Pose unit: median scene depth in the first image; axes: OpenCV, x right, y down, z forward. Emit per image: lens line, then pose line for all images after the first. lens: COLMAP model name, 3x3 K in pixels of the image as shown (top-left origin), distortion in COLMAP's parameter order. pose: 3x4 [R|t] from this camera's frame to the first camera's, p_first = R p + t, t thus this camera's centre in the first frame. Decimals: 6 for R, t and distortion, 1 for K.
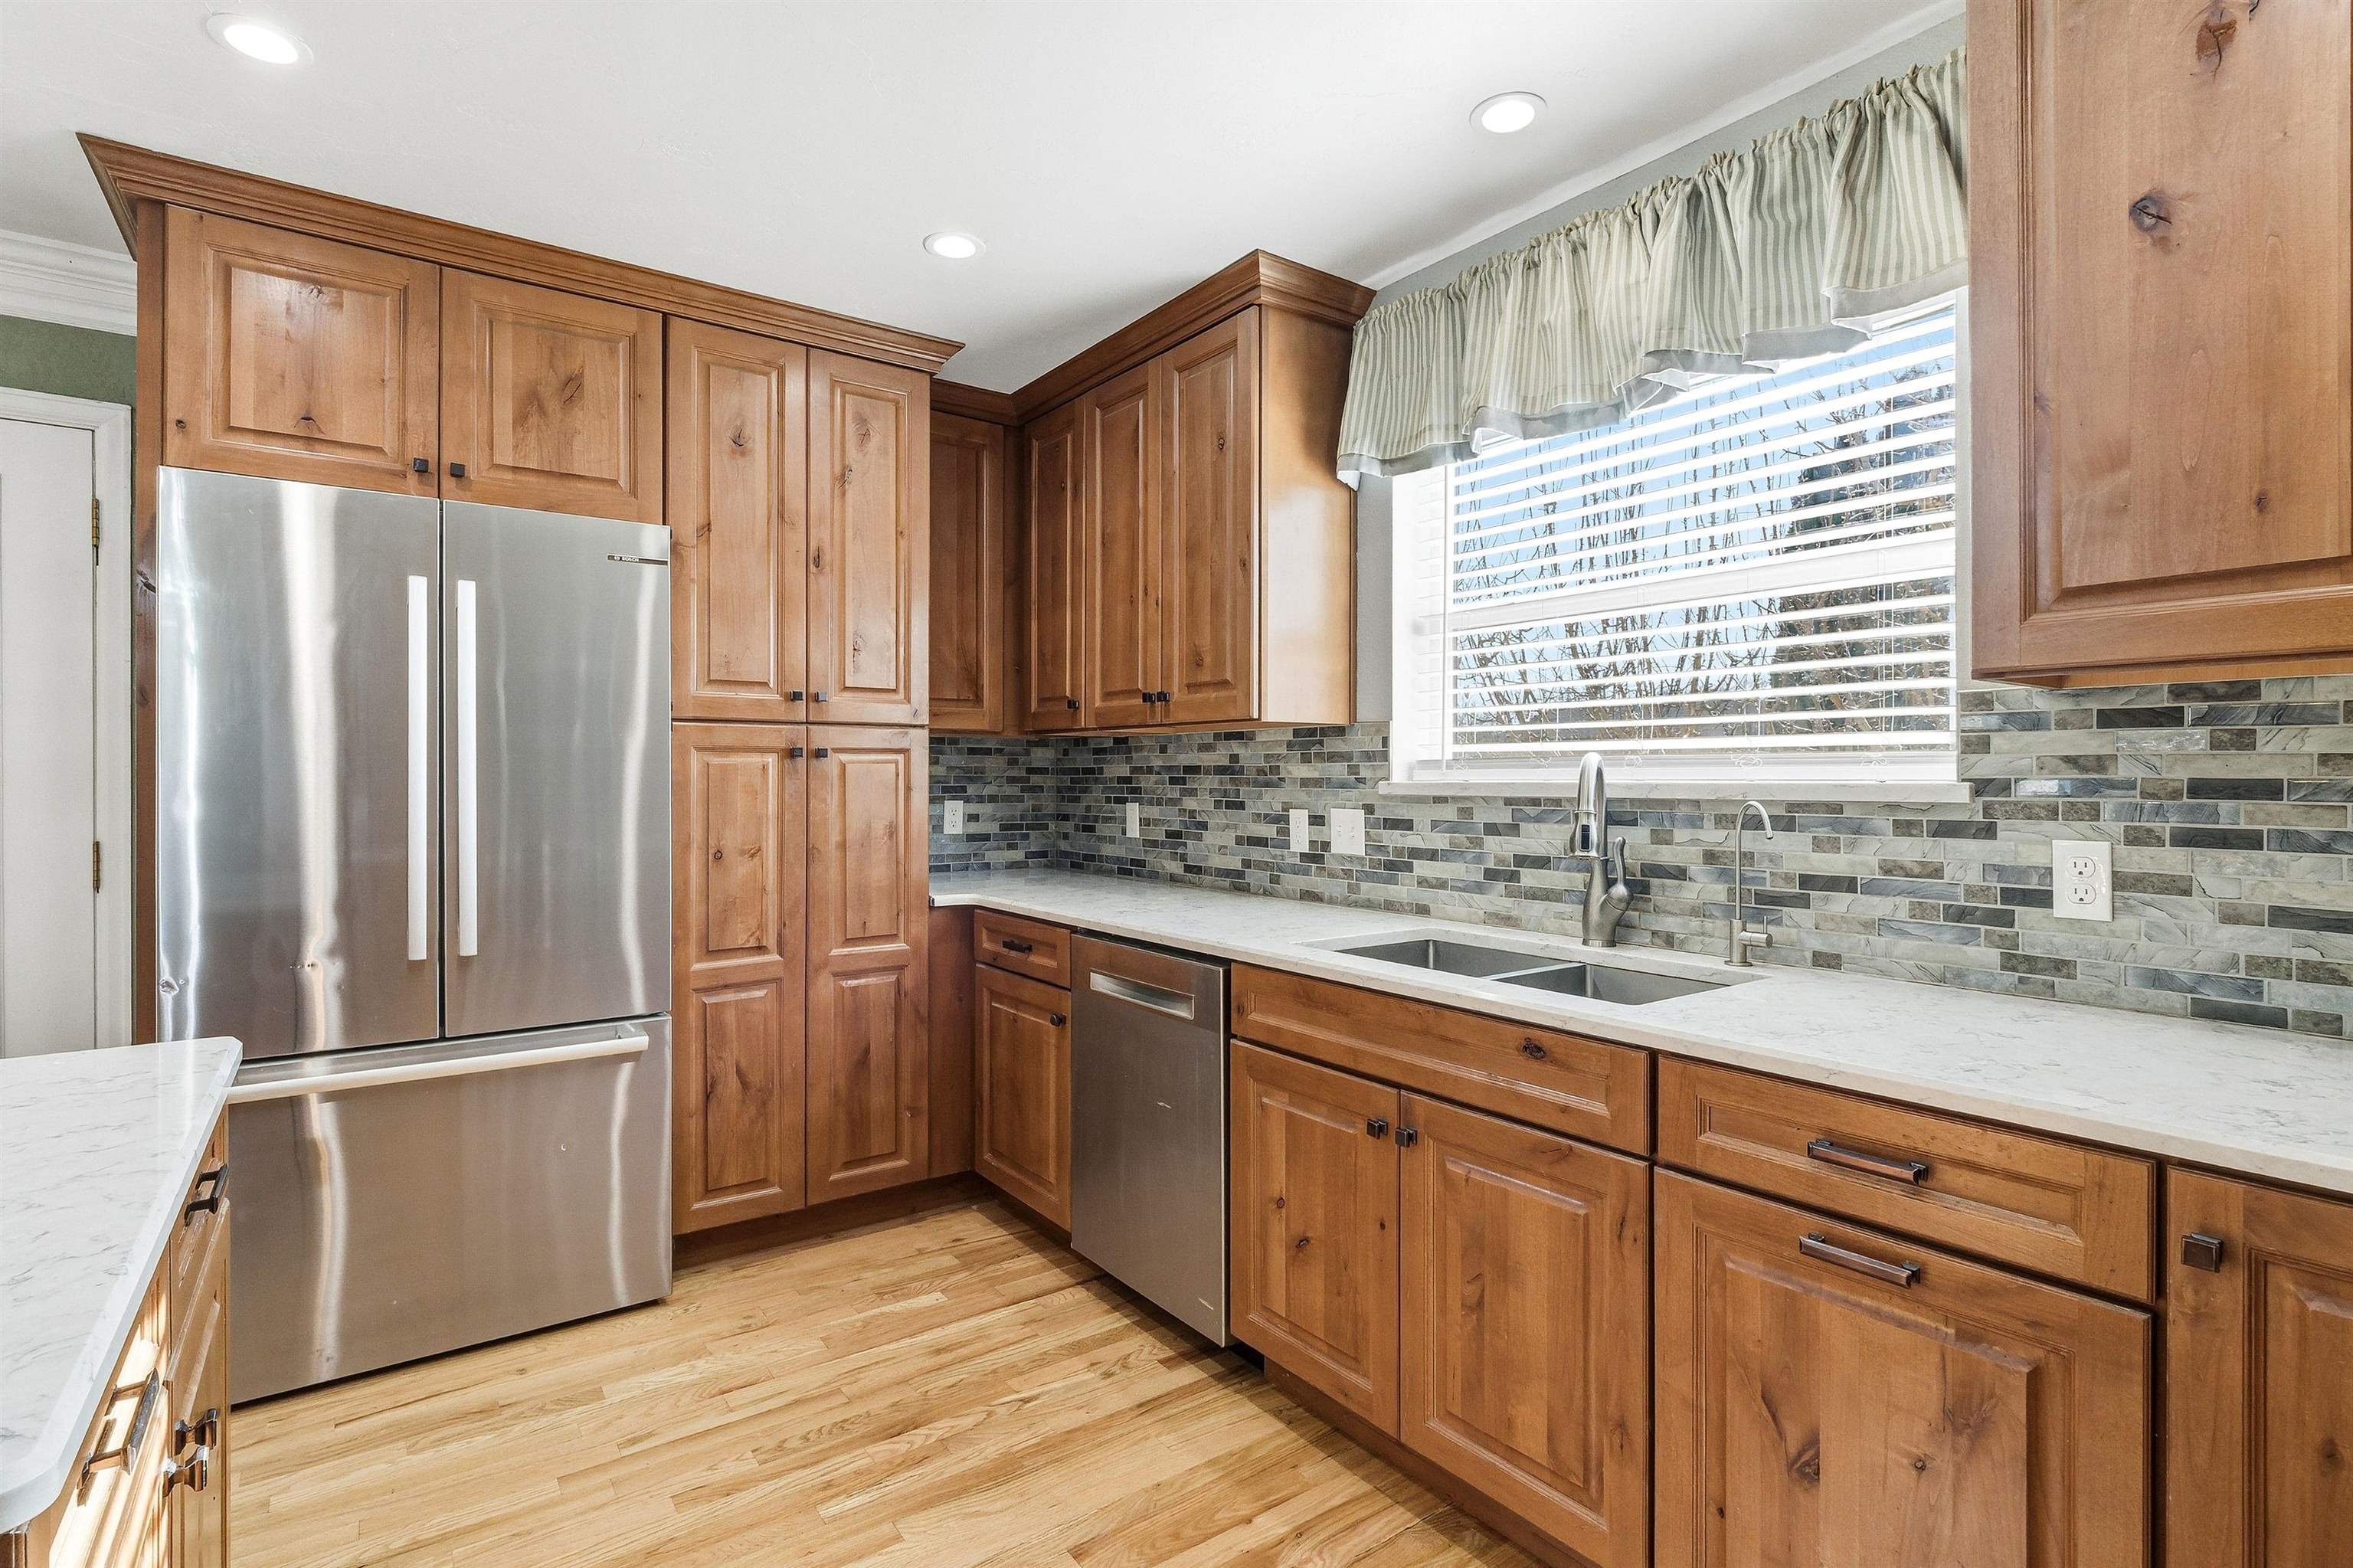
lens RADIAL K [[1132.5, 0, 1175.7], [0, 1132.5, 778.0], [0, 0, 1]] dist [0.001898, -0.001075]
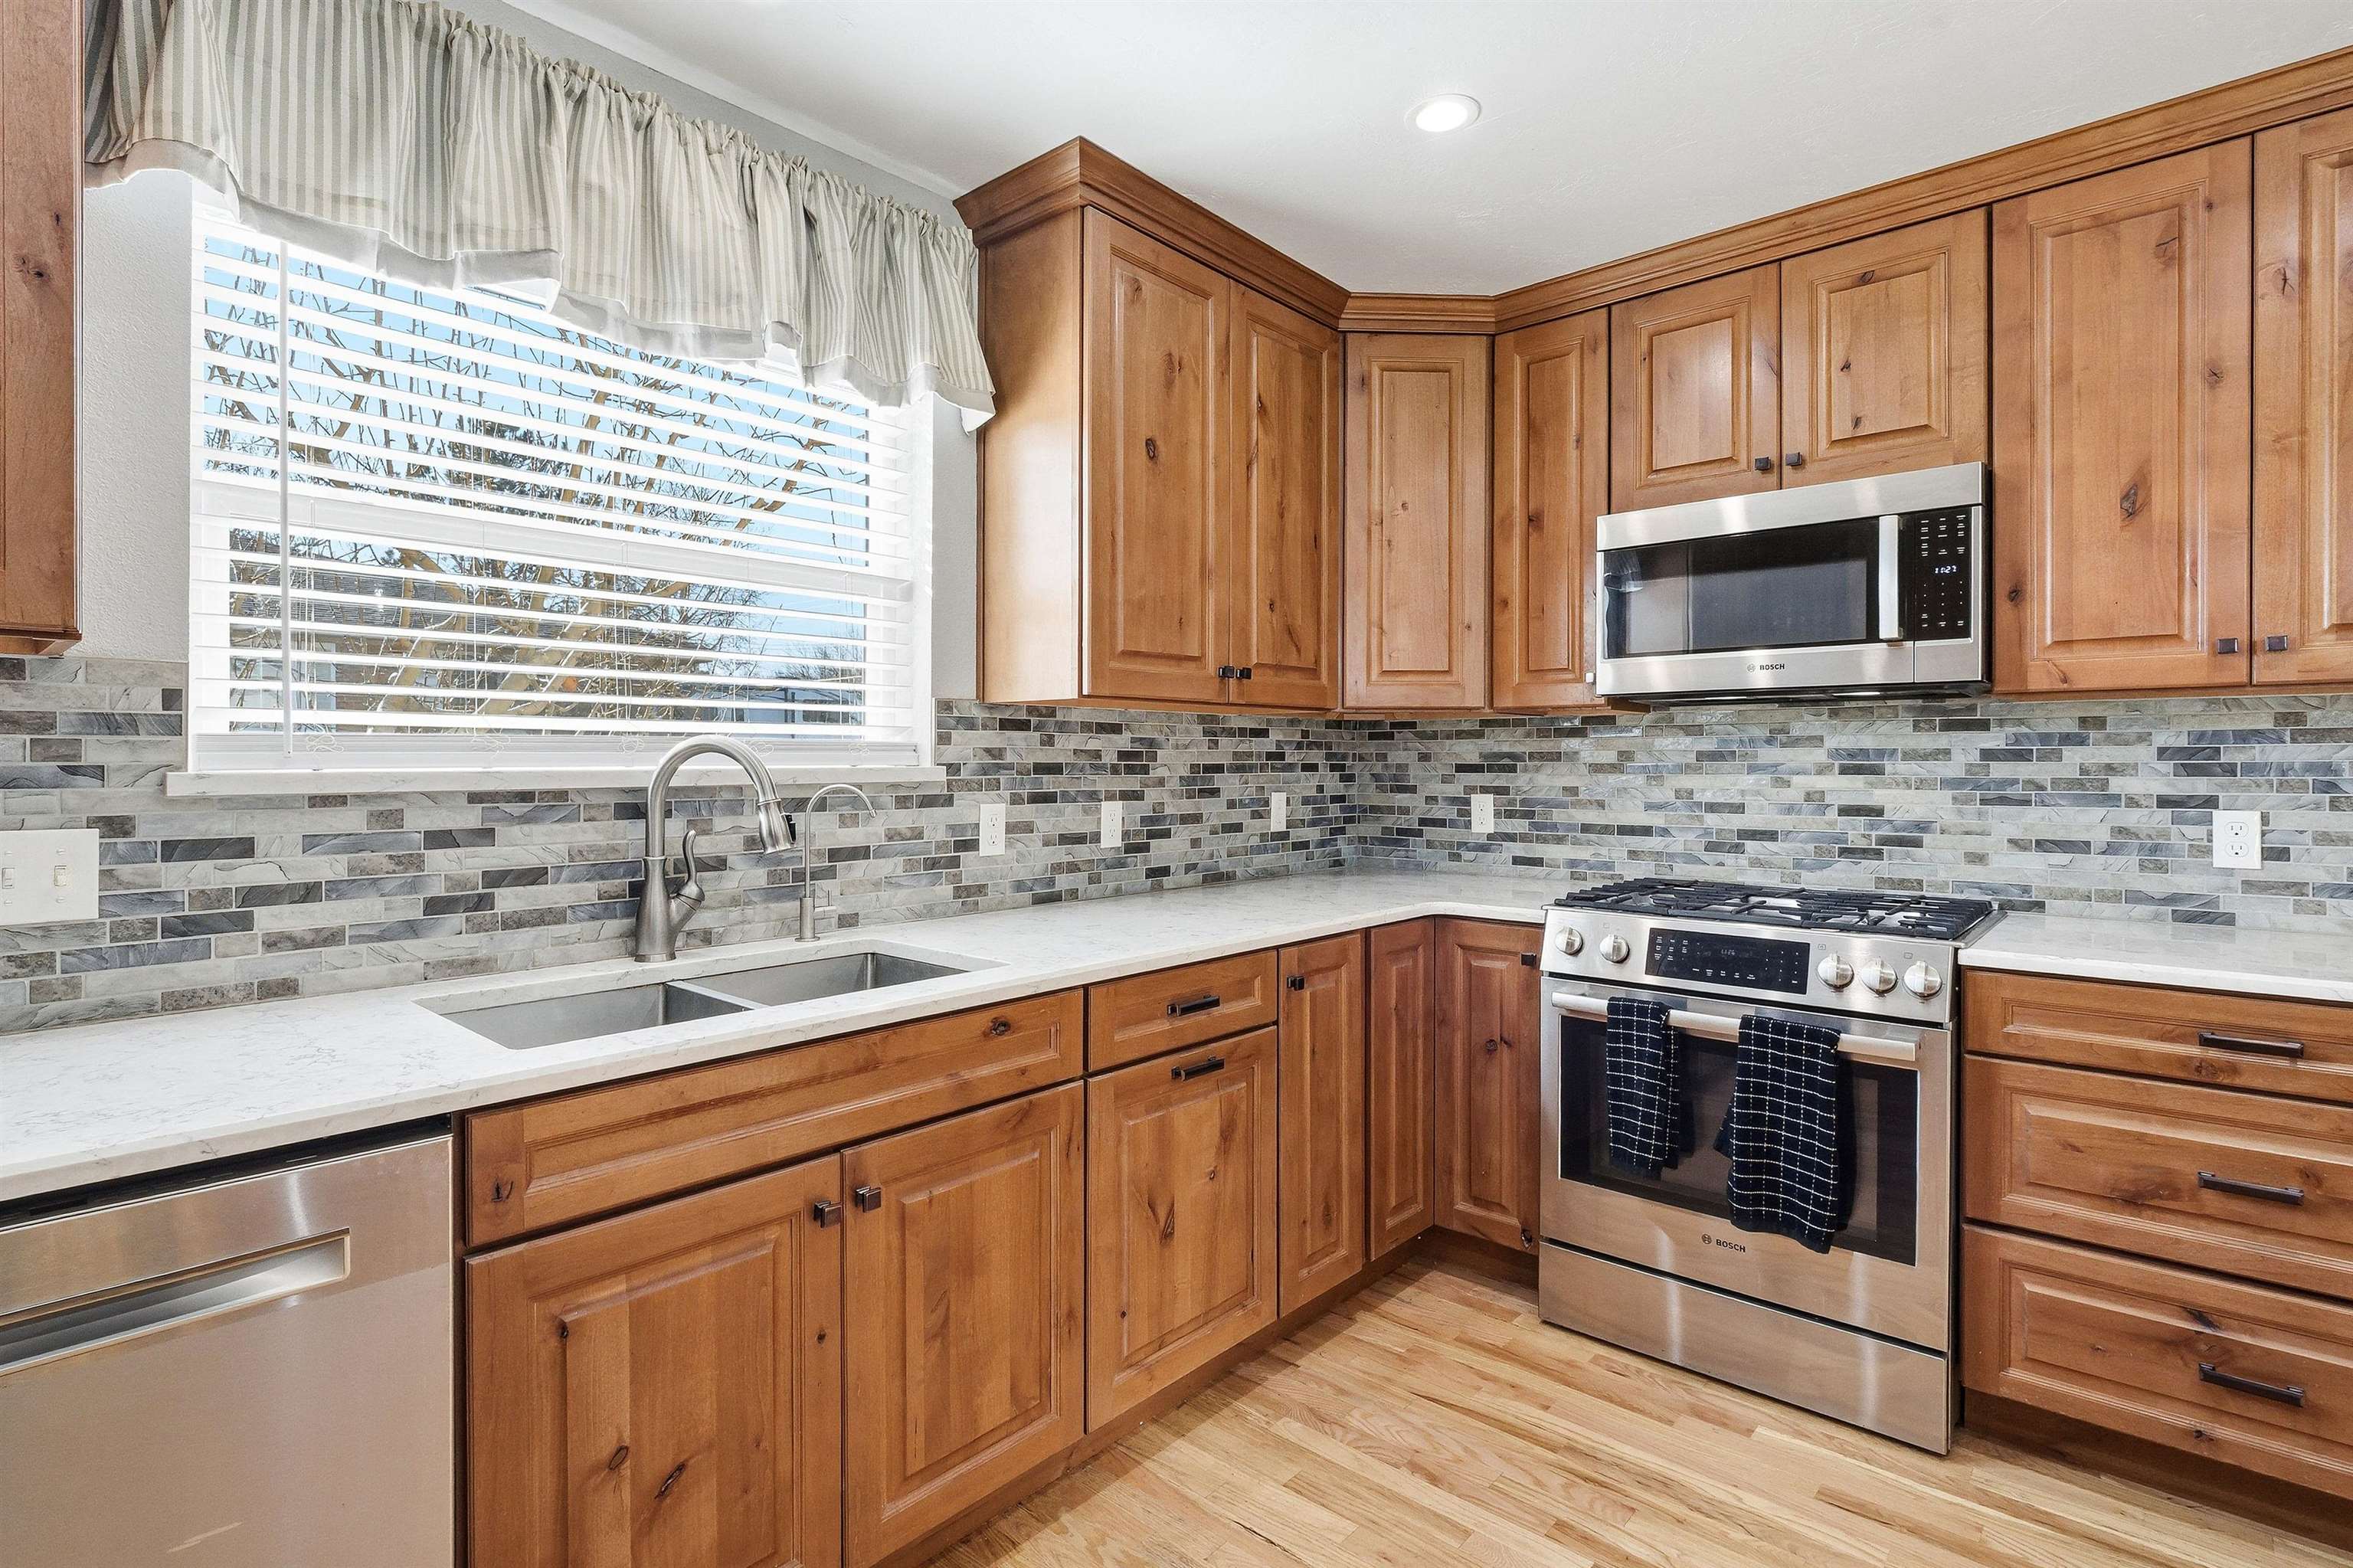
lens RADIAL K [[1132.5, 0, 1188.0], [0, 1132.5, 765.9], [0, 0, 1]] dist [0.001898, -0.001075]
pose [[-0.215117, -0.004586, 0.976578, -0.581173], [0.002358, 0.999984, 0.005215, -0.001976], [-0.976585, 0.003424, -0.215102, 0.844680]]
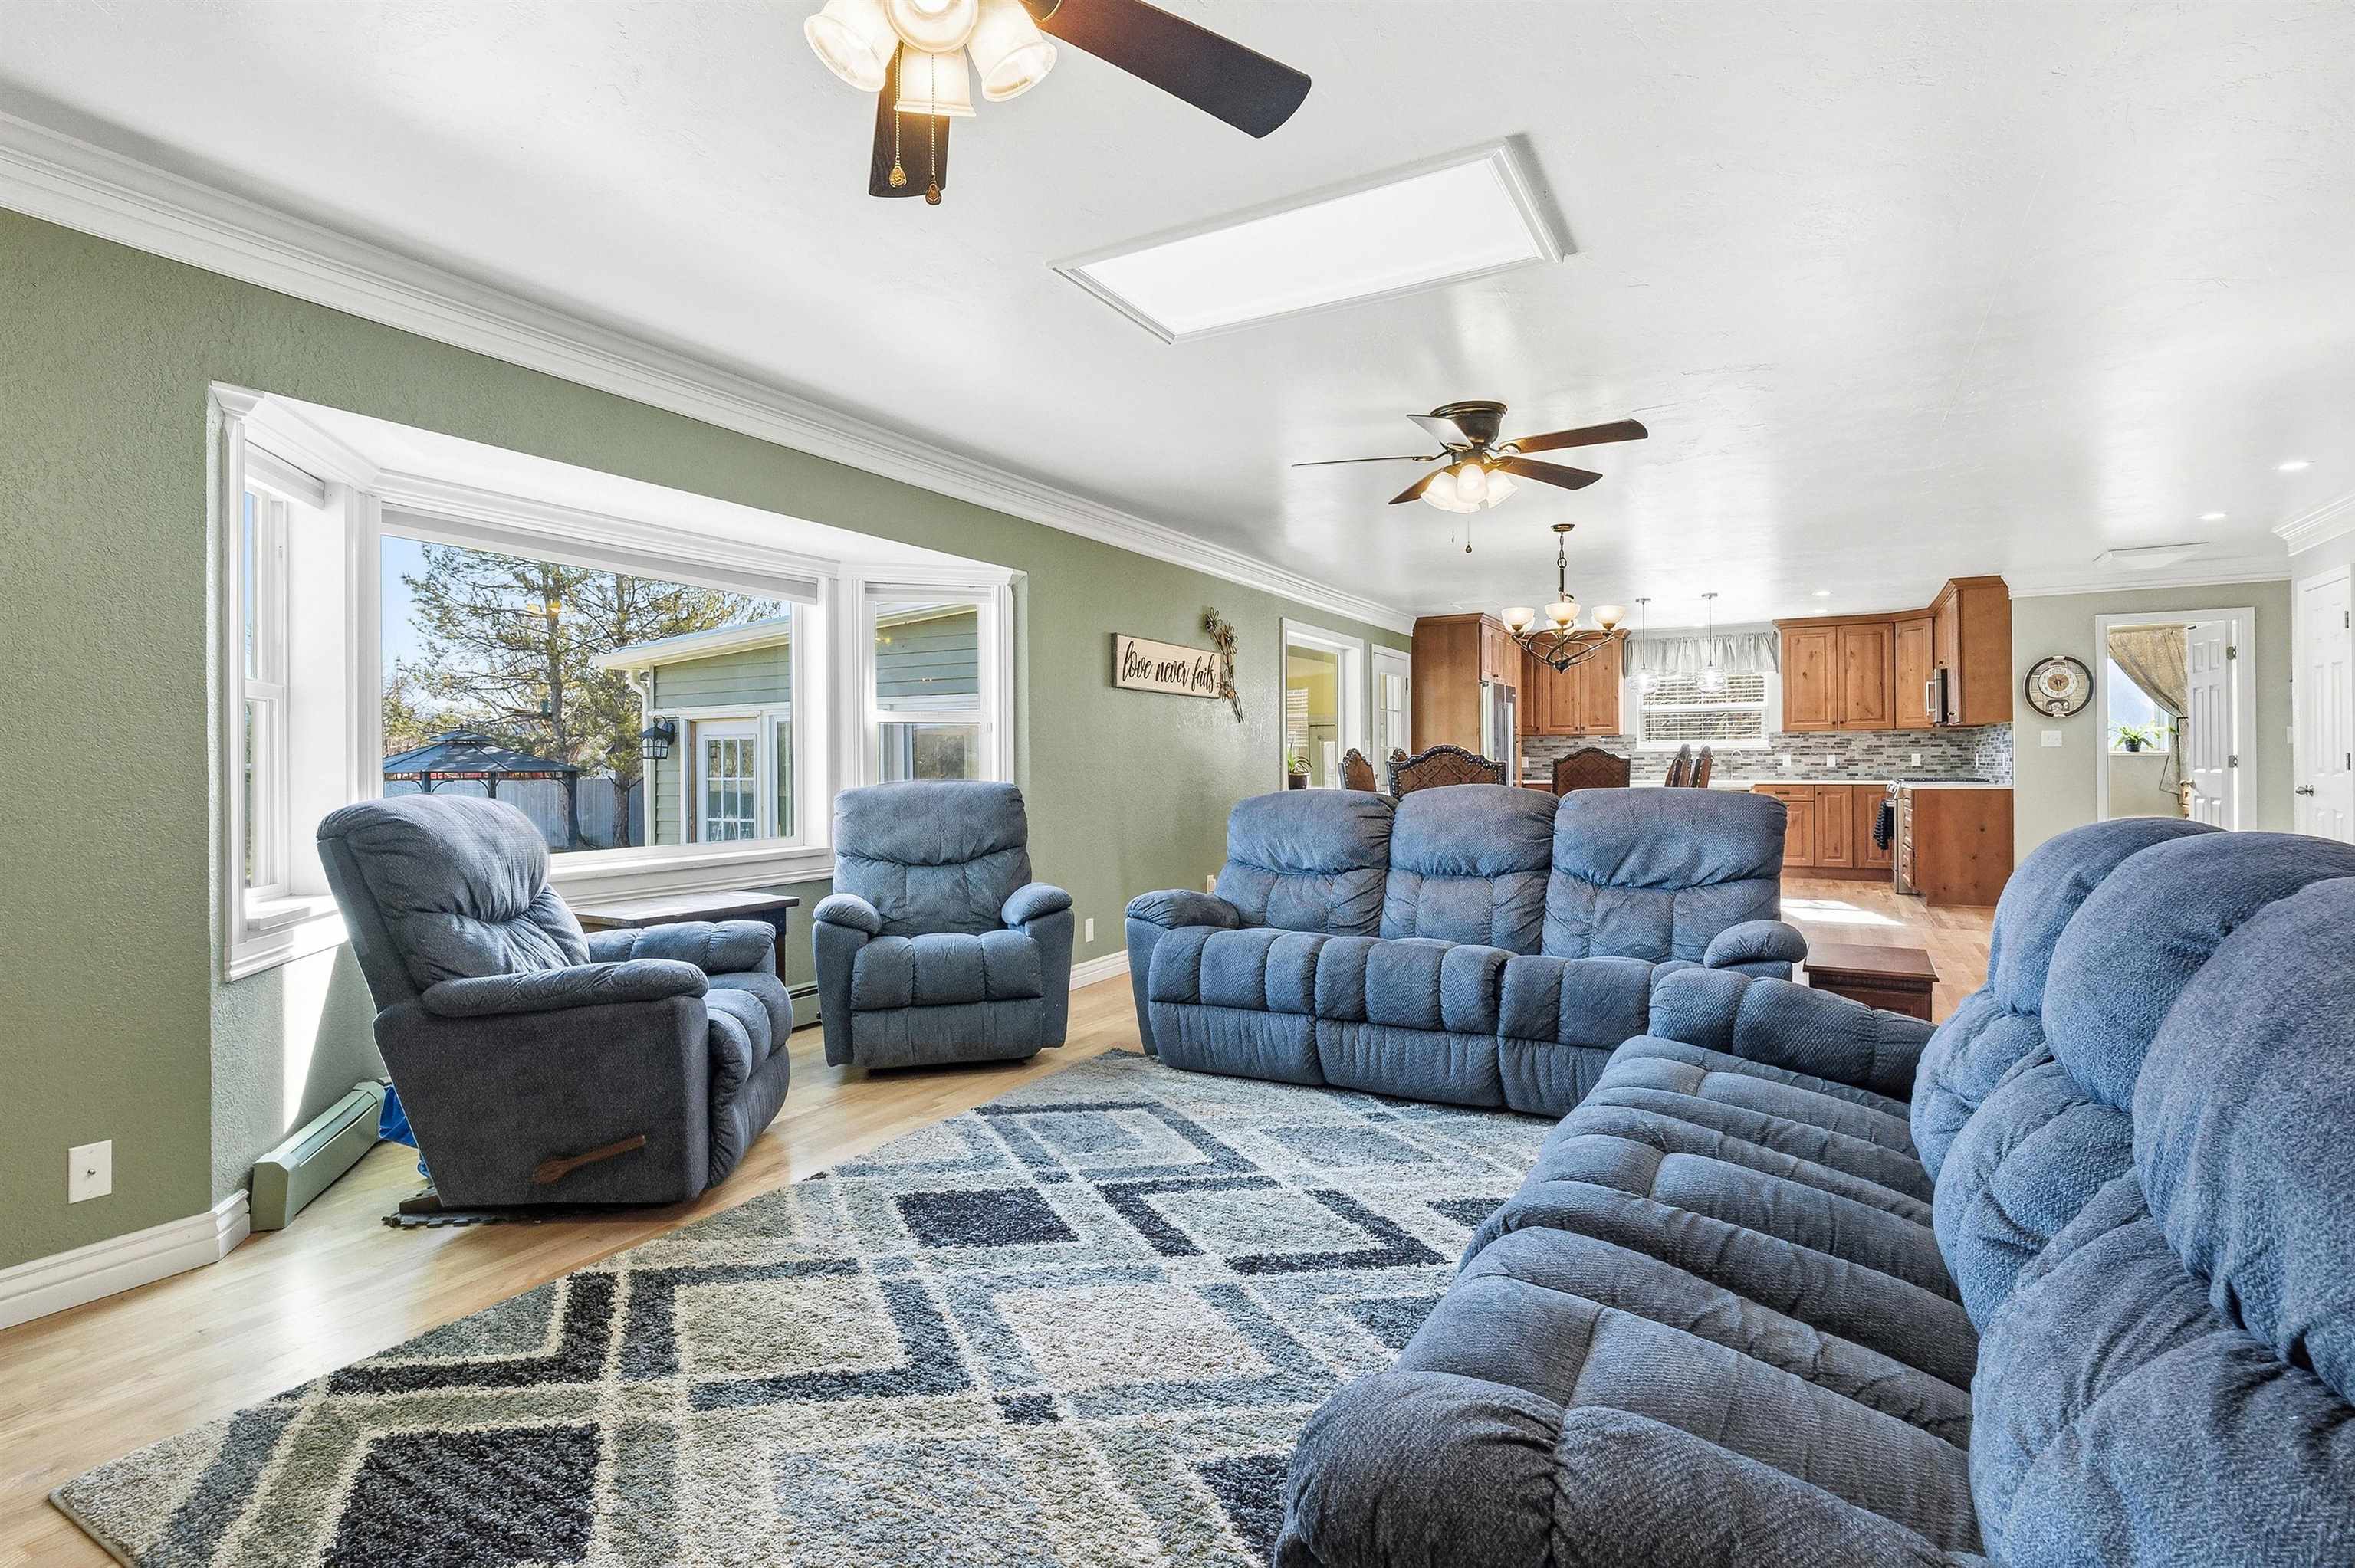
lens RADIAL K [[1133.2, 0, 1172.7], [0, 1133.2, 765.4], [0, 0, 1]] dist [0.001898, -0.001075]
pose [[0.904353, -0.008278, 0.426704, -4.186589], [0.009614, 0.999953, -0.000976, 0.069346], [-0.426676, 0.004985, 0.904391, -2.750557]]
